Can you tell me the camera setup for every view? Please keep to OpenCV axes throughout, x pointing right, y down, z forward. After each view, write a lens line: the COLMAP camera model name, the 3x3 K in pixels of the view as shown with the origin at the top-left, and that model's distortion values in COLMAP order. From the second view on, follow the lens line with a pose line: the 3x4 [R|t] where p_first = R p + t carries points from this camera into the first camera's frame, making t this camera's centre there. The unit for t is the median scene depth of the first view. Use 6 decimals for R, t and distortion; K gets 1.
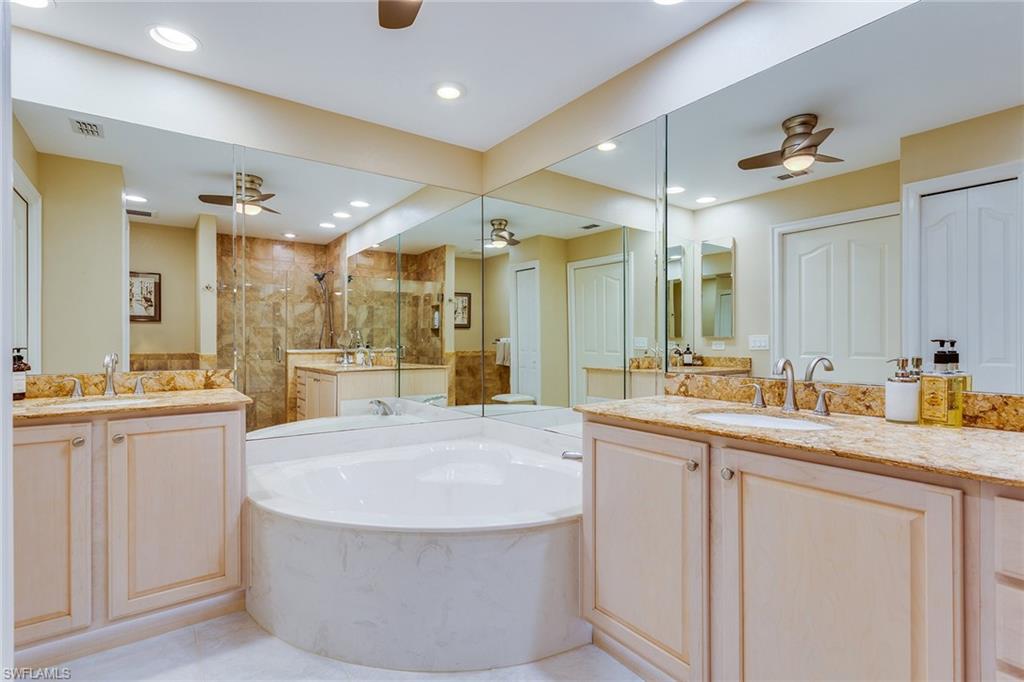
lens RADIAL K [[492.2, 0, 510.0], [0, 492.2, 343.8], [0, 0, 1]] dist [0.017373, 0.001240]
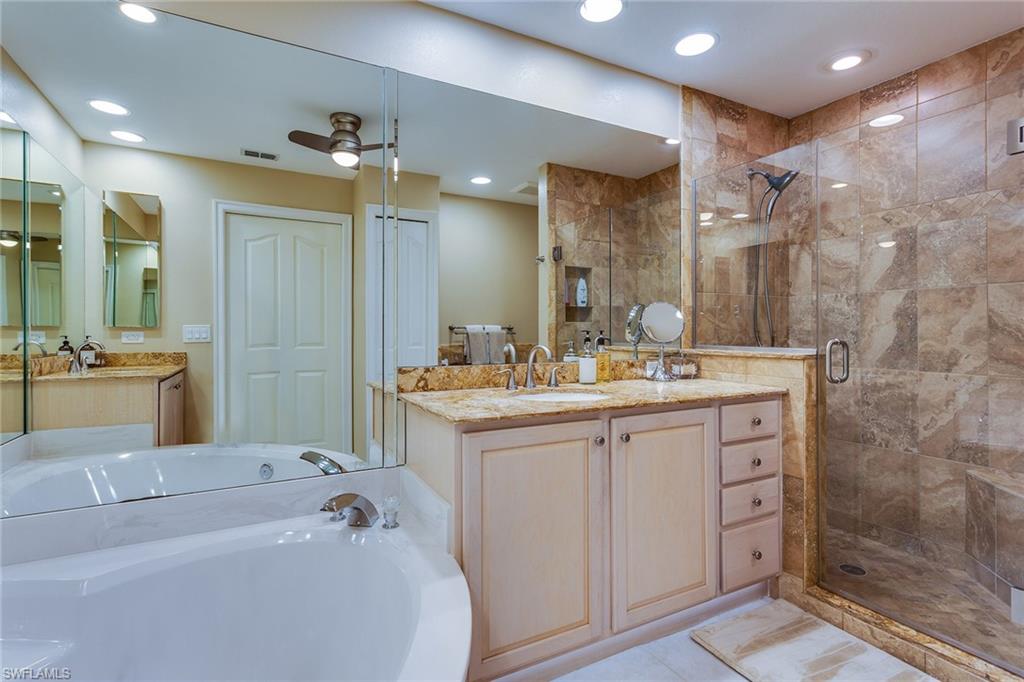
lens RADIAL K [[492.2, 0, 511.5], [0, 492.2, 330.8], [0, 0, 1]] dist [0.017373, 0.001240]
pose [[0.118932, 0.004405, 0.992893, -0.403483], [0.004287, 0.999979, -0.004950, -0.000619], [-0.992893, 0.004845, 0.118910, 0.553883]]
